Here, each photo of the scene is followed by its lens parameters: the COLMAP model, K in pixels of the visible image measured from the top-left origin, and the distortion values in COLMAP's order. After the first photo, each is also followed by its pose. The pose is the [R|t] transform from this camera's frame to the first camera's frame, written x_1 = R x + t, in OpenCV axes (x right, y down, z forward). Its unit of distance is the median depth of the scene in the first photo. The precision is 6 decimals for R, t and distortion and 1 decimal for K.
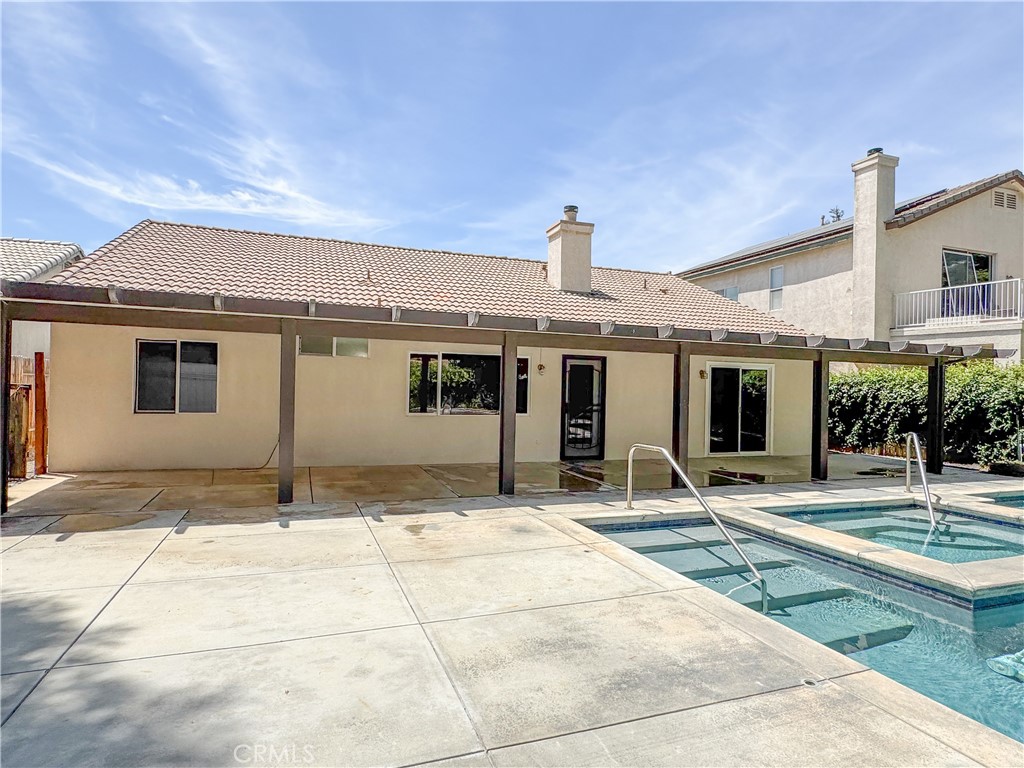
lens RADIAL K [[578.0, 0, 511.4], [0, 578.0, 419.9], [0, 0, 1]] dist [-0.002379, -0.000031]
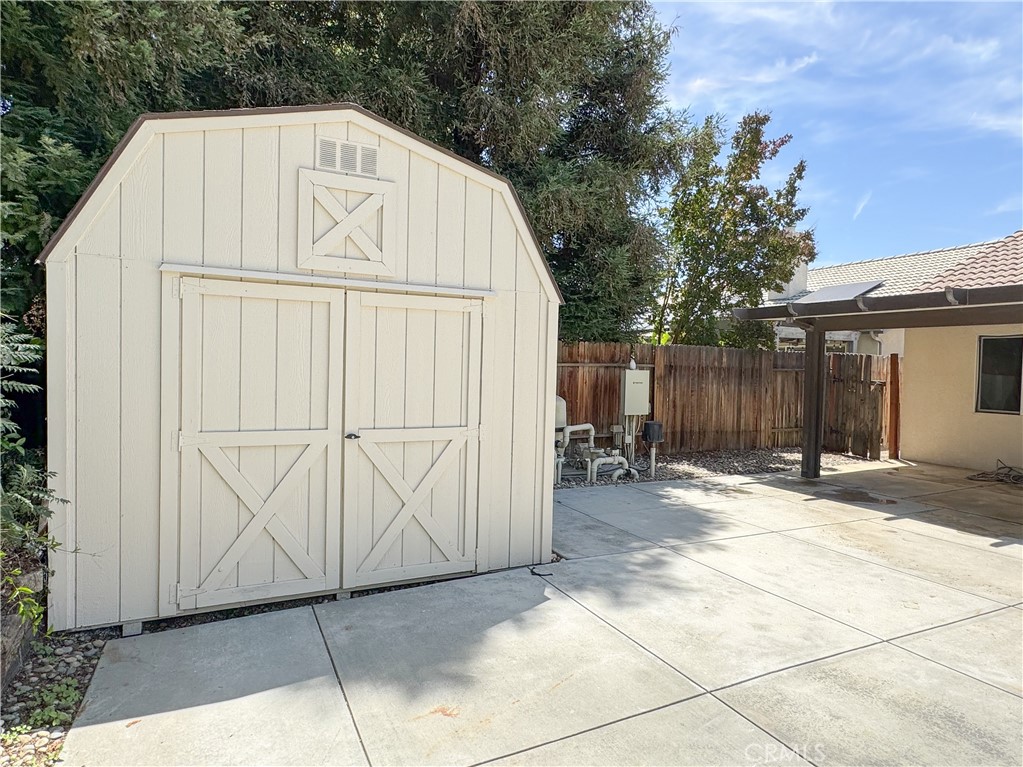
lens RADIAL K [[592.1, 0, 511.5], [0, 592.1, 383.5], [0, 0, 1]] dist [-0.001399, -0.000029]
pose [[0.104908, 0.011373, -0.994417, 0.379605], [-0.073085, 0.997319, 0.003696, -0.007864], [0.991793, 0.072290, 0.105458, 0.152003]]
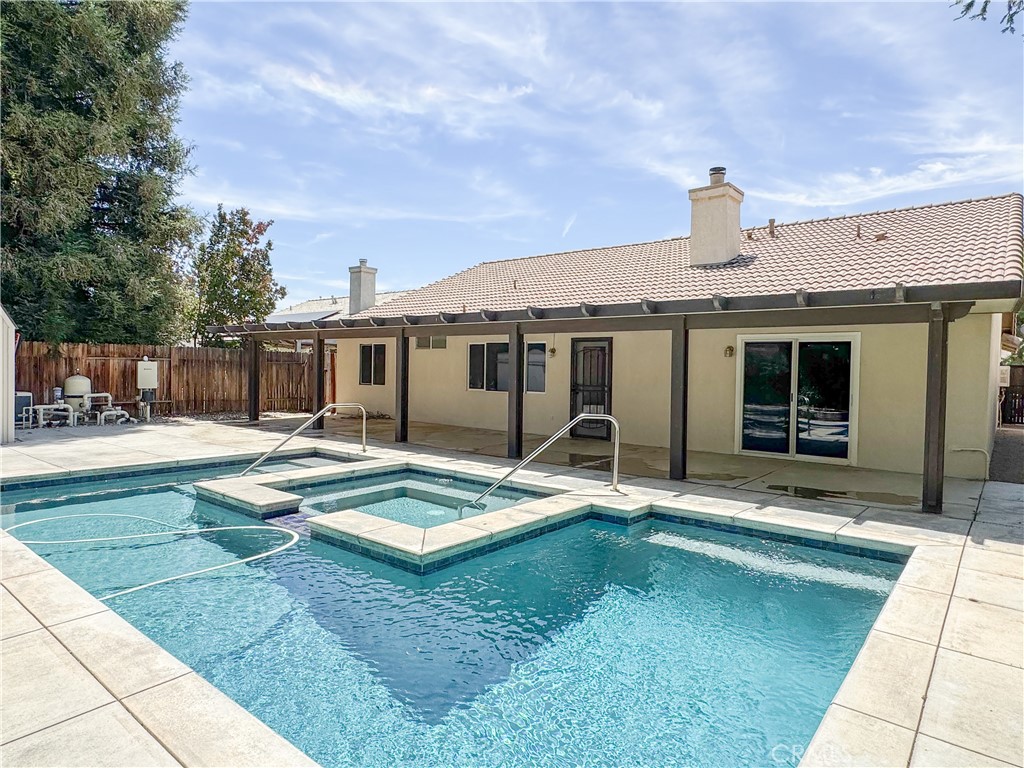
lens RADIAL K [[605.4, 0, 512.5], [0, 605.4, 371.5], [0, 0, 1]] dist [-0.003508, -0.000812]
pose [[0.511453, -0.009907, -0.859254, 1.801610], [-0.055674, 0.997451, -0.044640, 0.009828], [0.857506, 0.070670, 0.509598, 0.608853]]
